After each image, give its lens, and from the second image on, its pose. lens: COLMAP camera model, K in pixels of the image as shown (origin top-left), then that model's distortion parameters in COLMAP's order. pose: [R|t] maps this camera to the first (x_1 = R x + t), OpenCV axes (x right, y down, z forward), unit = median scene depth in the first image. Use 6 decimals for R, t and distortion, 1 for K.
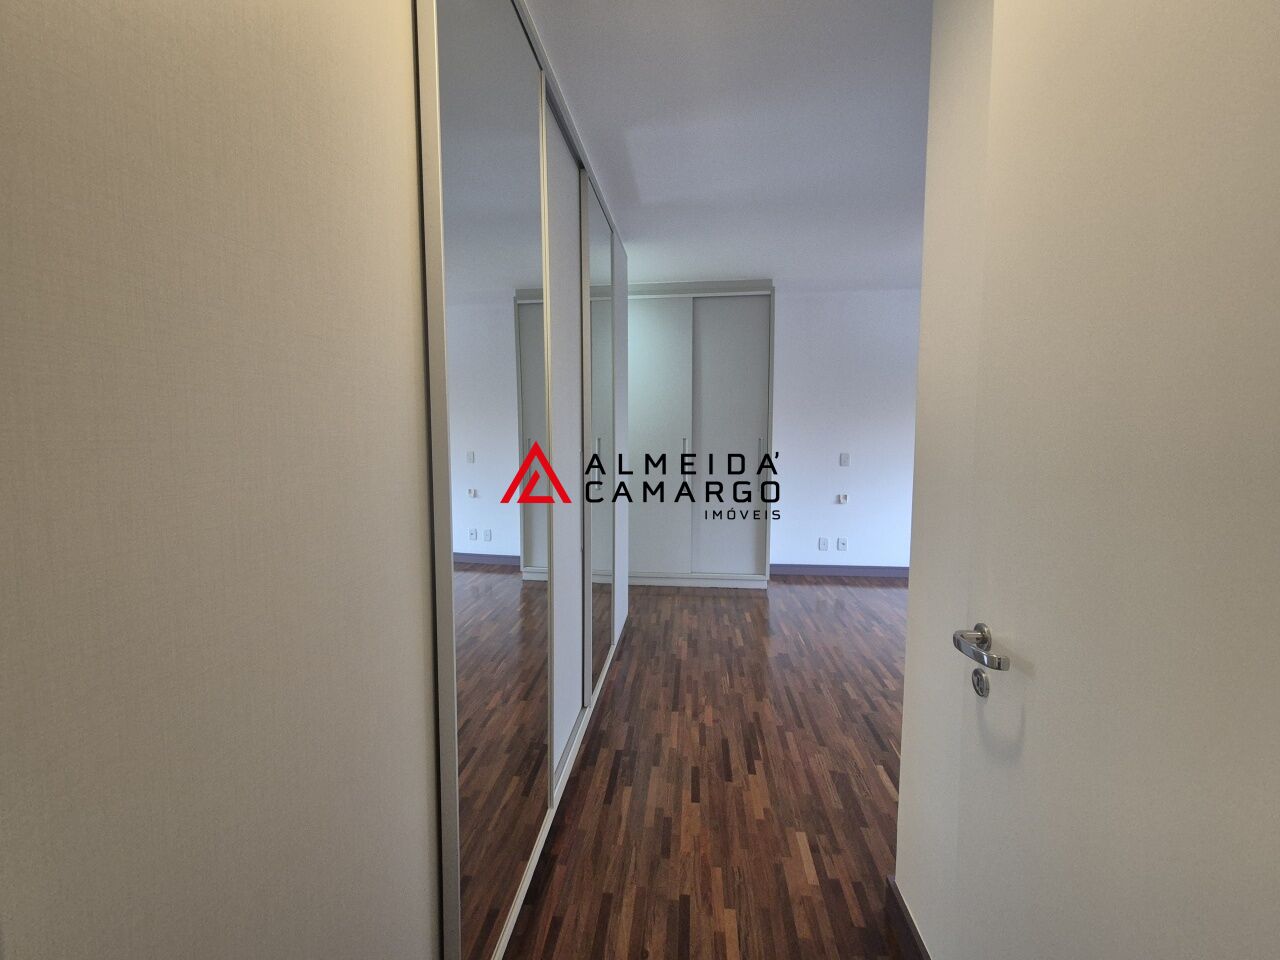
lens RADIAL K [[525.7, 0, 636.8], [0, 525.7, 473.8], [0, 0, 1]] dist [-0.002054, -0.000100]
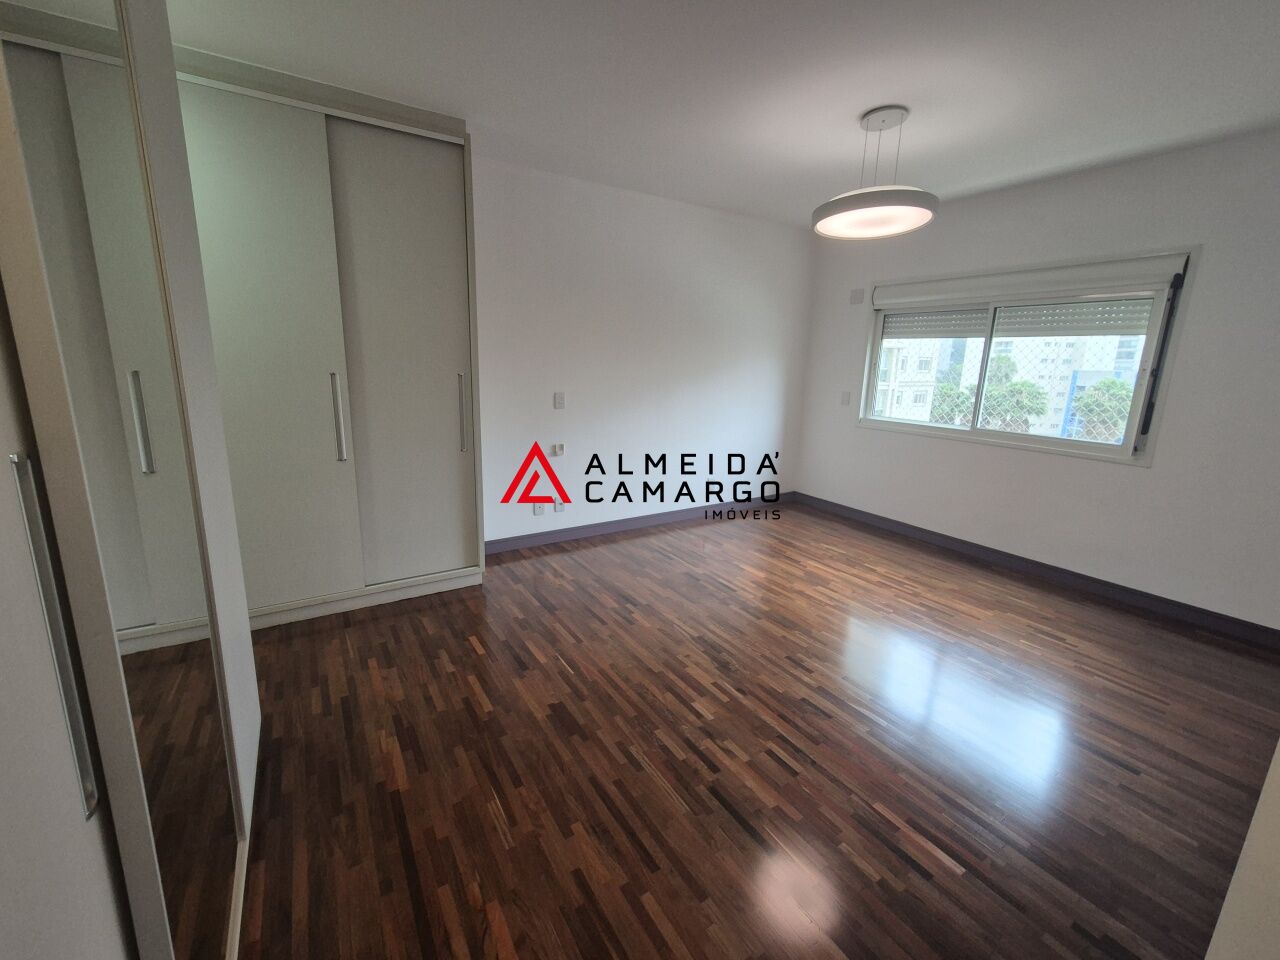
lens RADIAL K [[525.7, 0, 636.8], [0, 525.7, 473.8], [0, 0, 1]] dist [-0.002054, -0.000100]
pose [[0.782803, -0.108390, 0.612757, -0.018424], [0.024094, 0.989254, 0.144208, -0.040376], [-0.621803, -0.098123, 0.777003, 0.403963]]
